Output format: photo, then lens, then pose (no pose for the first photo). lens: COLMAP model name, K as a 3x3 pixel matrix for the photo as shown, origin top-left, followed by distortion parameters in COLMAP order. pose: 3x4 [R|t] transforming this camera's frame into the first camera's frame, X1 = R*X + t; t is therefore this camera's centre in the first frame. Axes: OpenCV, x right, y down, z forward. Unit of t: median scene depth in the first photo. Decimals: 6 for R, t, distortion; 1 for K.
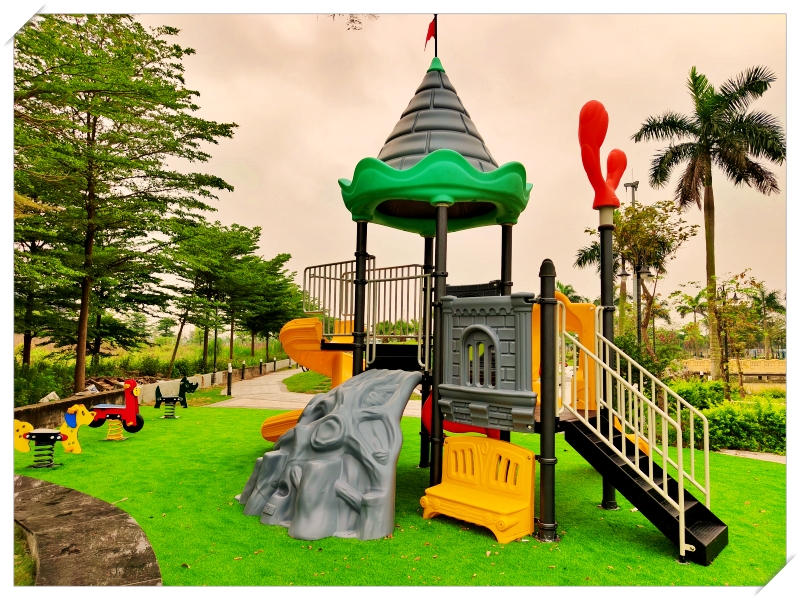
lens RADIAL K [[561.7, 0, 398.3], [0, 561.7, 299.9], [0, 0, 1]] dist [0.003625, -0.006953]
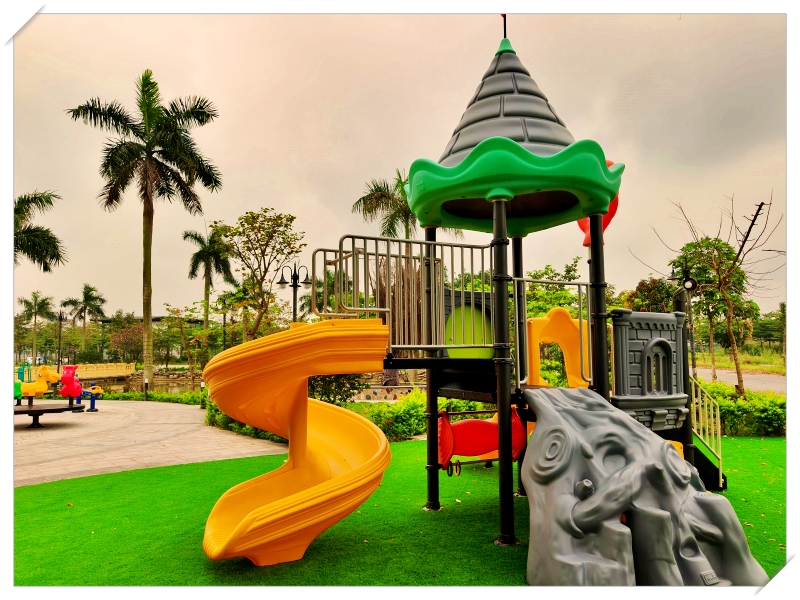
lens RADIAL K [[561.7, 0, 401.8], [0, 561.7, 299.8], [0, 0, 1]] dist [0.003625, -0.006953]
pose [[0.316691, 0.074599, 0.945591, -1.045239], [-0.065232, 0.996255, -0.056749, 0.063545], [-0.946283, -0.043711, 0.320372, 1.097434]]
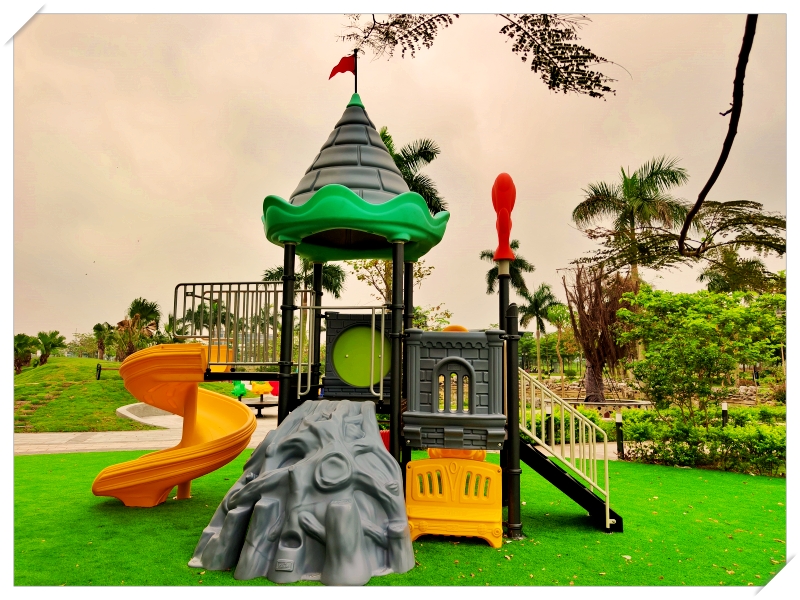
lens RADIAL K [[561.7, 0, 396.3], [0, 561.7, 301.0], [0, 0, 1]] dist [0.003625, -0.006953]
pose [[0.800949, 0.056893, 0.596024, -0.604234], [-0.041760, 0.998359, -0.039180, -0.017273], [-0.597275, 0.006491, 0.802010, 0.167249]]
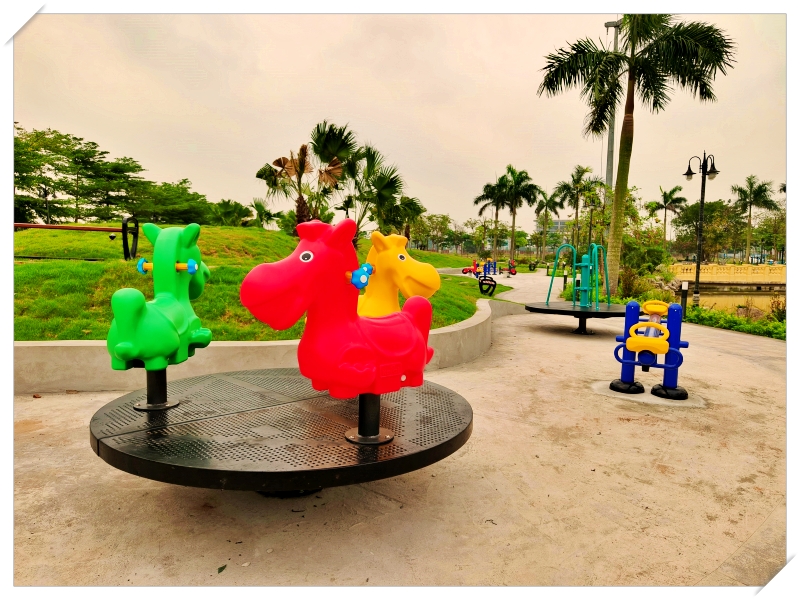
lens RADIAL K [[561.7, 0, 403.0], [0, 561.7, 303.7], [0, 0, 1]] dist [0.003625, -0.006953]
pose [[0.995795, -0.004654, 0.091490, 0.835261], [-0.011443, 0.984568, 0.174630, 0.295758], [-0.090891, -0.174942, 0.980374, 2.798067]]
